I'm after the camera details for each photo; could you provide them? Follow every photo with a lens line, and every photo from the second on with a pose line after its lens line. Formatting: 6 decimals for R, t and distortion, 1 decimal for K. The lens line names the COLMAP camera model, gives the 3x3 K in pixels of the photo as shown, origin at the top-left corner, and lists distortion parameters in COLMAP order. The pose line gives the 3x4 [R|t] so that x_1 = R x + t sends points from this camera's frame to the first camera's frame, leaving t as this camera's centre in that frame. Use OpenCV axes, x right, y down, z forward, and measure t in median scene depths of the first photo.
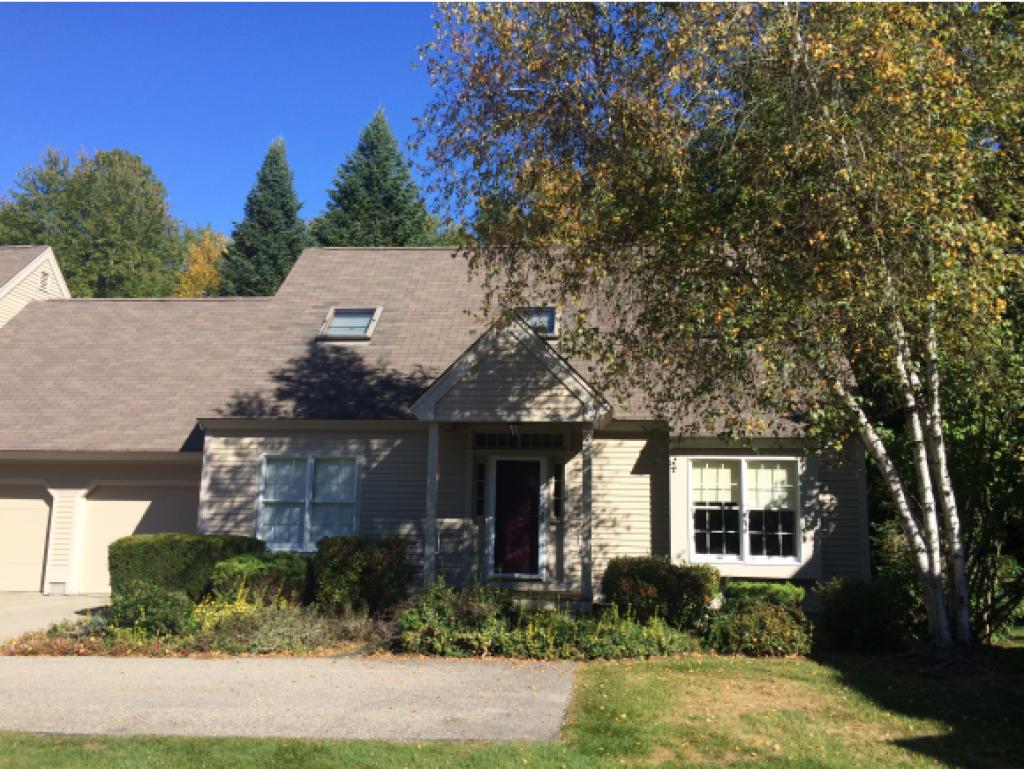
lens RADIAL K [[875.9, 0, 509.4], [0, 875.9, 386.0], [0, 0, 1]] dist [0.051504, -0.017627]
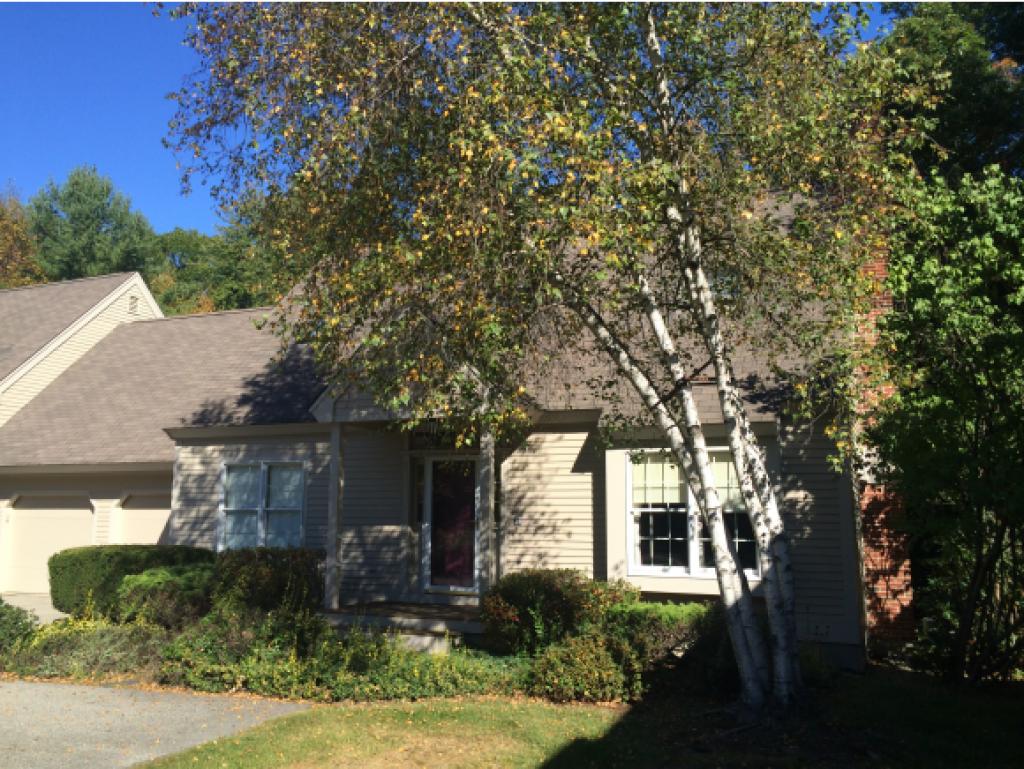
lens RADIAL K [[875.9, 0, 511.4], [0, 875.9, 390.2], [0, 0, 1]] dist [0.051504, -0.017627]
pose [[0.956228, -0.055292, -0.287351, 0.334553], [0.059259, 0.998229, 0.005121, 0.011882], [0.286559, -0.021925, 0.957812, 0.157700]]
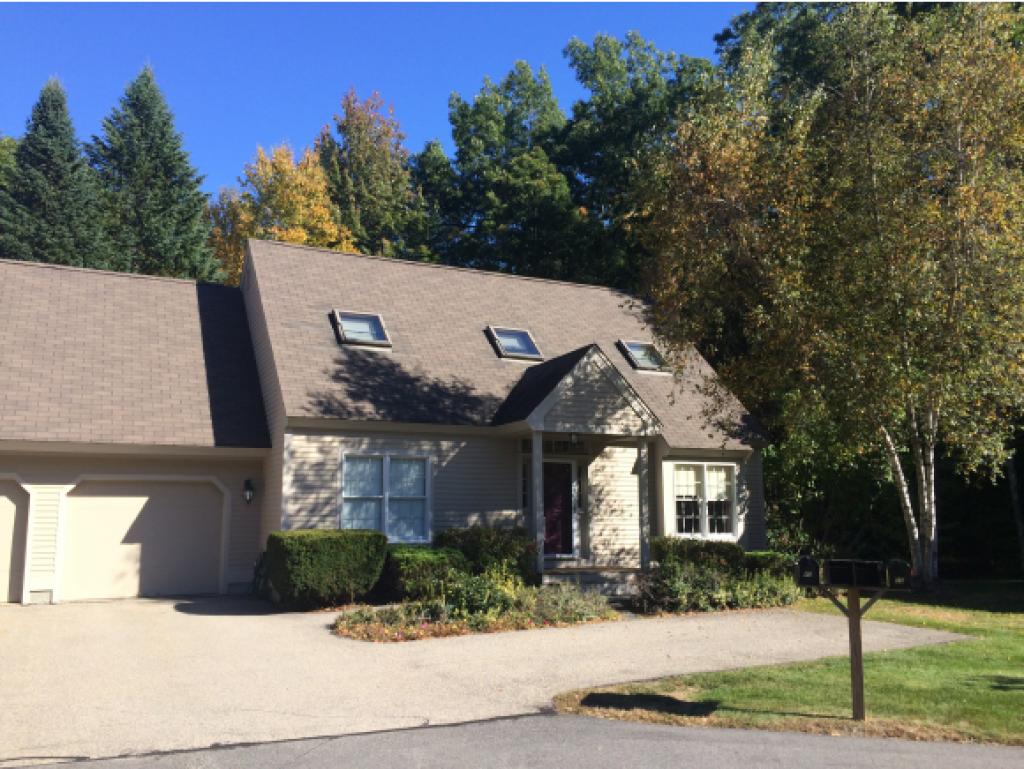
lens RADIAL K [[875.9, 0, 516.2], [0, 875.9, 377.8], [0, 0, 1]] dist [0.051504, -0.017627]
pose [[0.827024, 0.066947, 0.558166, -0.743122], [-0.072593, 0.997289, -0.012057, -0.014356], [-0.557460, -0.030547, 0.829642, 0.015514]]
